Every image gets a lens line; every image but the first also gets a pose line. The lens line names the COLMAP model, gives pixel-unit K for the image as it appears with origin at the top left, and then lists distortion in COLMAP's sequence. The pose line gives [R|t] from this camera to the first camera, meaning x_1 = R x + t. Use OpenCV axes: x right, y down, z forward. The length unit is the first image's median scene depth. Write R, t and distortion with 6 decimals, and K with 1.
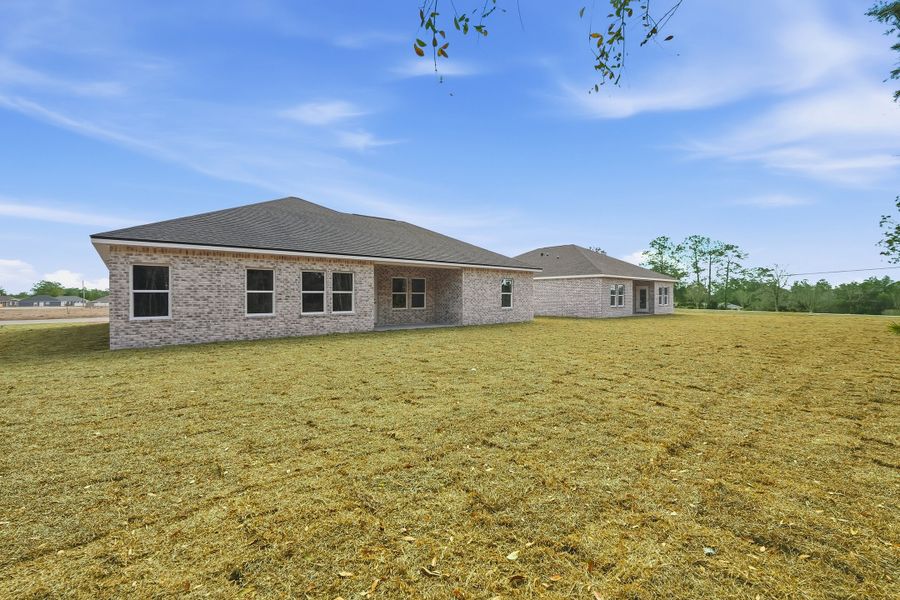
lens RADIAL K [[386.4, 0, 446.3], [0, 386.4, 297.7], [0, 0, 1]] dist [-0.000939, 0.000690]
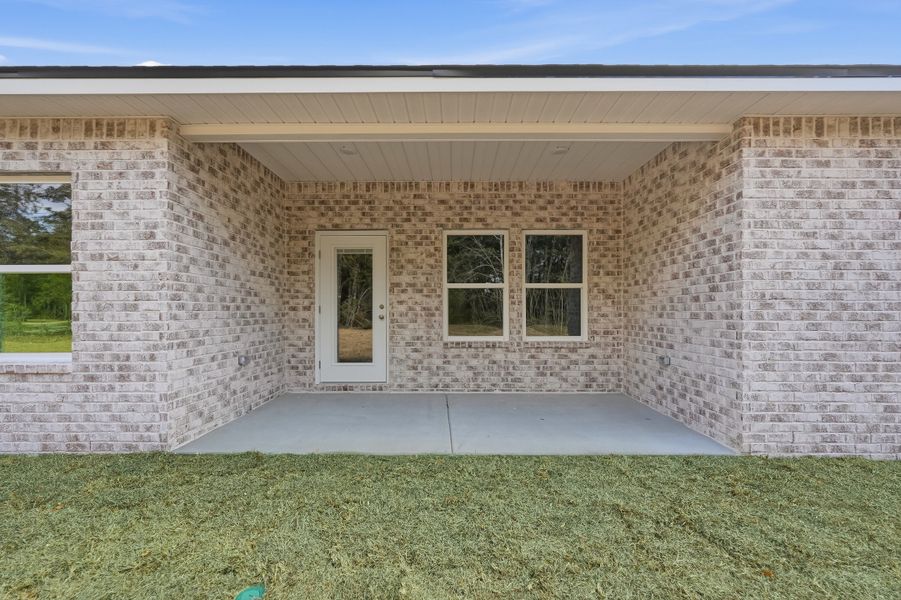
lens RADIAL K [[386.8, 0, 452.3], [0, 386.8, 305.7], [0, 0, 1]] dist [-0.000939, 0.000690]
pose [[0.770208, -0.006442, -0.637761, 0.065330], [-0.002520, 0.999910, -0.013145, 0.009644], [0.637788, 0.011731, 0.770122, 0.974405]]
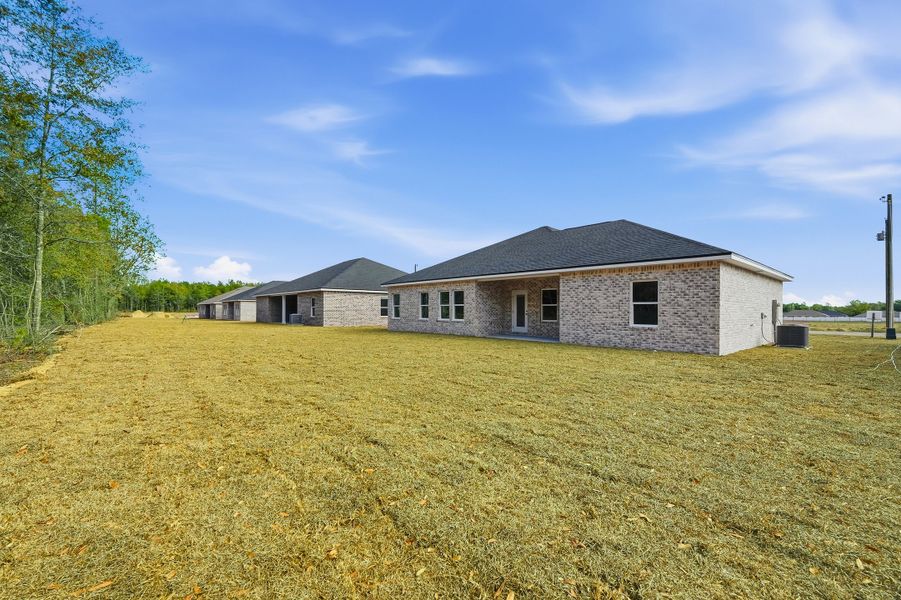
lens RADIAL K [[386.8, 0, 447.8], [0, 386.8, 305.6], [0, 0, 1]] dist [-0.000939, 0.000690]
pose [[0.026277, -0.005580, -0.999639, 1.087526], [-0.001808, 0.999983, -0.005629, -0.004266], [0.999653, 0.001955, 0.026266, 0.914842]]
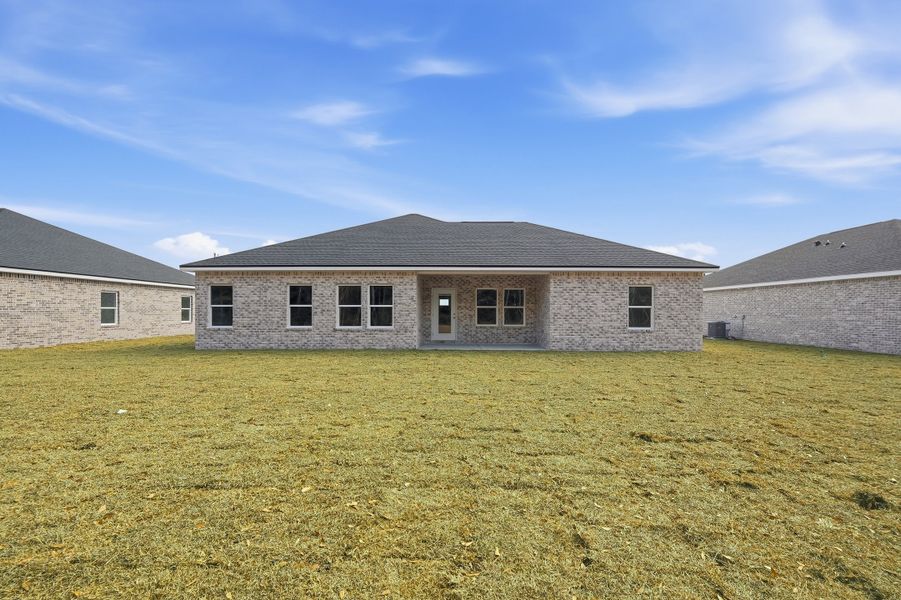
lens RADIAL K [[386.8, 0, 452.9], [0, 386.8, 312.1], [0, 0, 1]] dist [-0.000939, 0.000690]
pose [[0.763230, 0.006925, -0.646090, 0.473727], [-0.006381, 0.999975, 0.003180, -0.003426], [0.646096, 0.001696, 0.763254, 0.385538]]
